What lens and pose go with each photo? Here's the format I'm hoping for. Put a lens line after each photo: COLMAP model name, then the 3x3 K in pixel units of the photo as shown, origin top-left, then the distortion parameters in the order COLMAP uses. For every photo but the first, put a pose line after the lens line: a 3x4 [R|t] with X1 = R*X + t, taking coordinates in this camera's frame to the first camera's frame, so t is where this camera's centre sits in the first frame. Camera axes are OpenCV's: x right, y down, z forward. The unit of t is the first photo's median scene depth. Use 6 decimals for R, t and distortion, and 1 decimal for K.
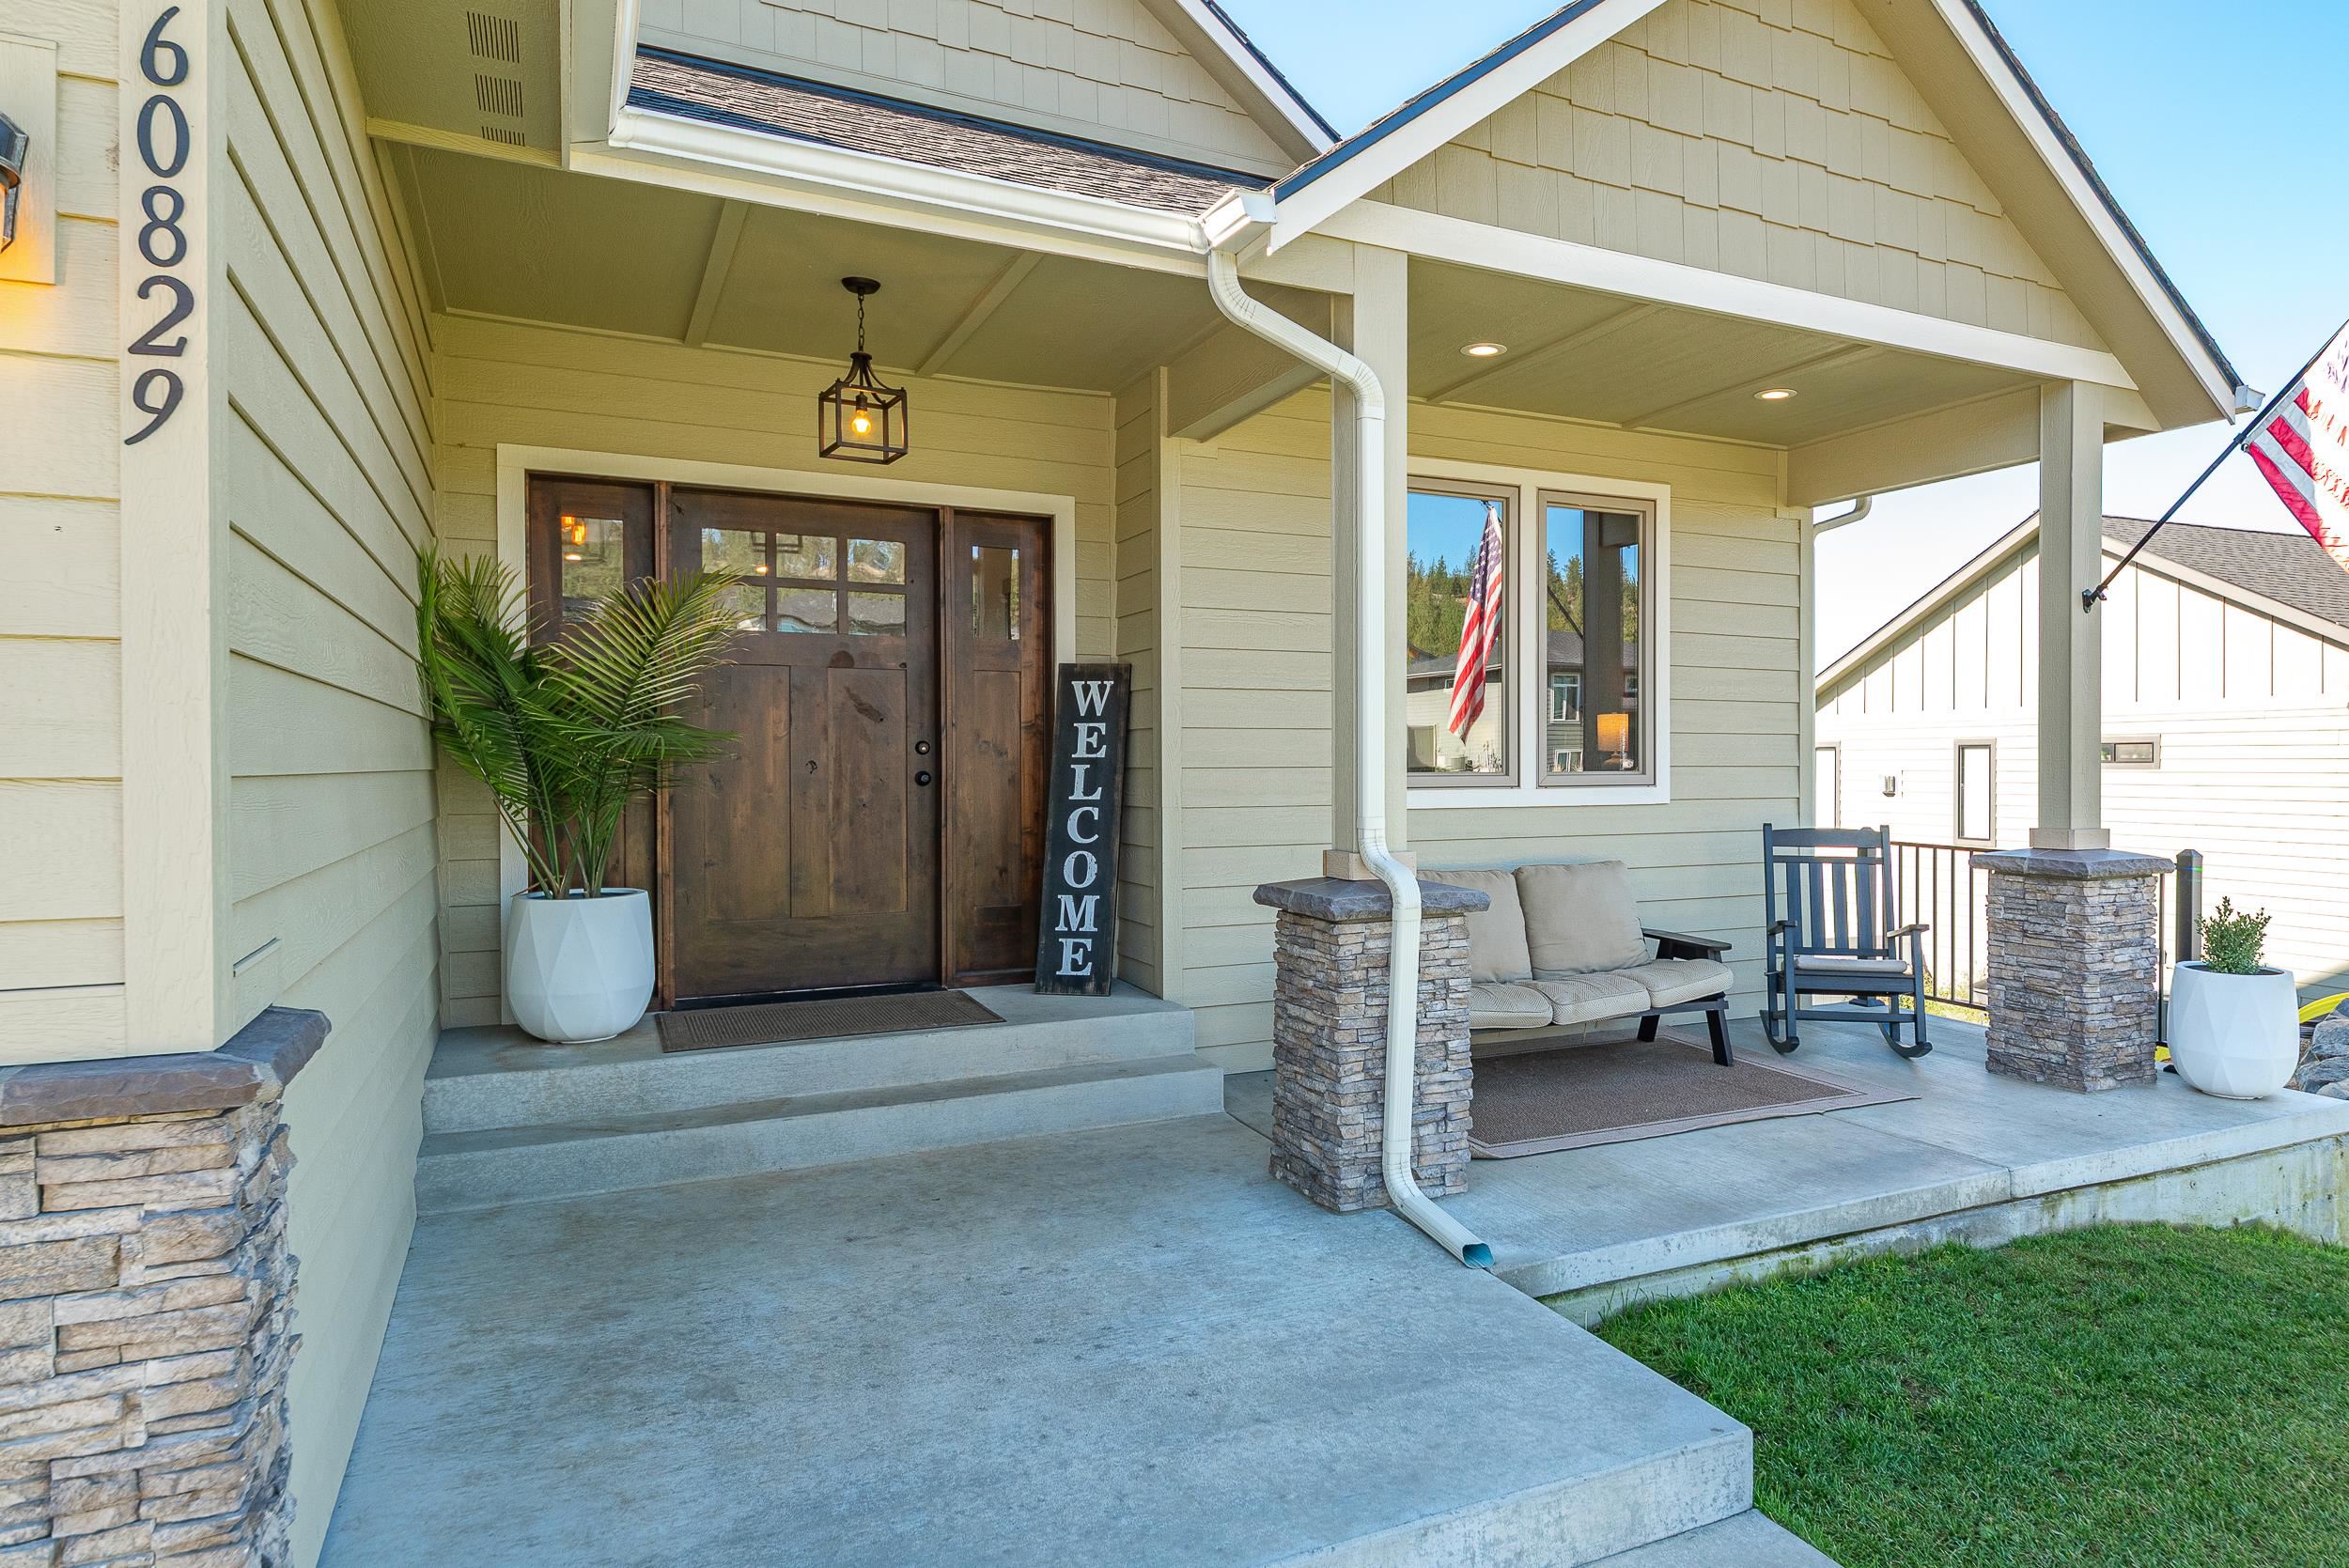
lens RADIAL K [[1301.5, 0, 1174.7], [0, 1301.5, 744.3], [0, 0, 1]] dist [0.030894, 0.000028]
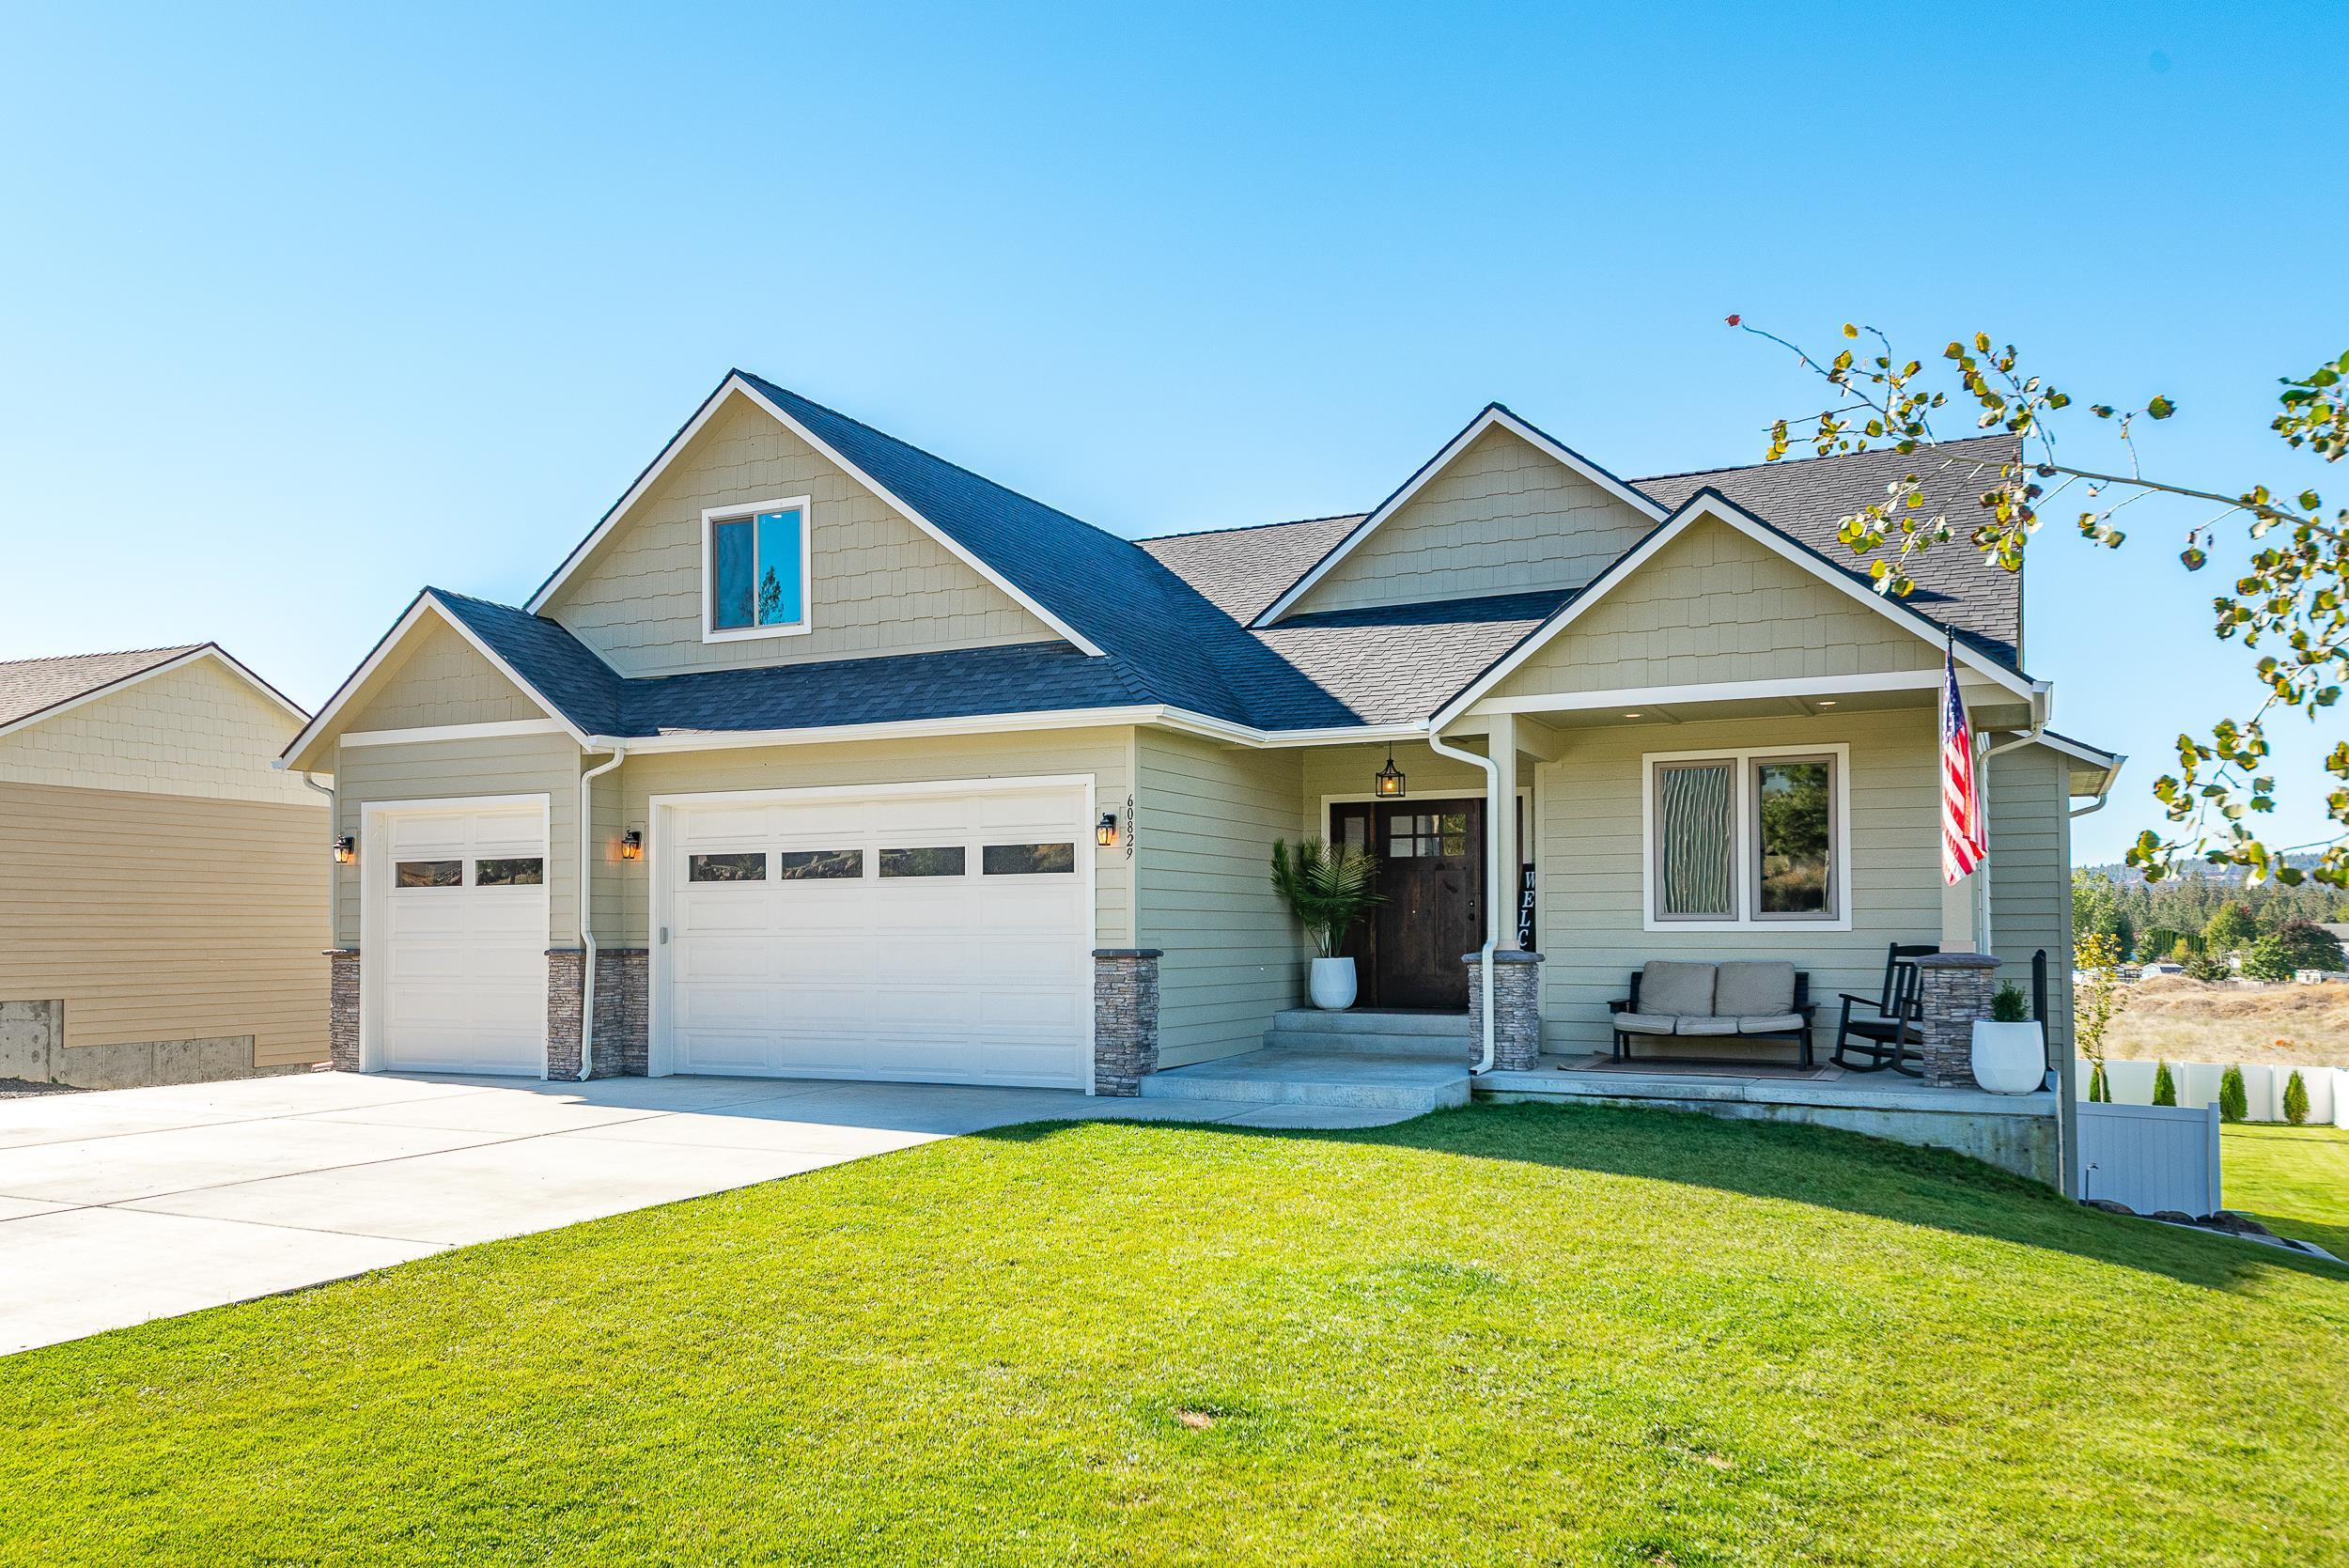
lens RADIAL K [[1707.5, 0, 1174.5], [0, 1707.5, 784.0], [0, 0, 1]] dist [0.001035, 0.000314]
pose [[0.572405, -0.070043, -0.816974, 2.403353], [0.010310, 0.996881, -0.078244, 0.027602], [0.819906, 0.036364, 0.571342, -1.403428]]
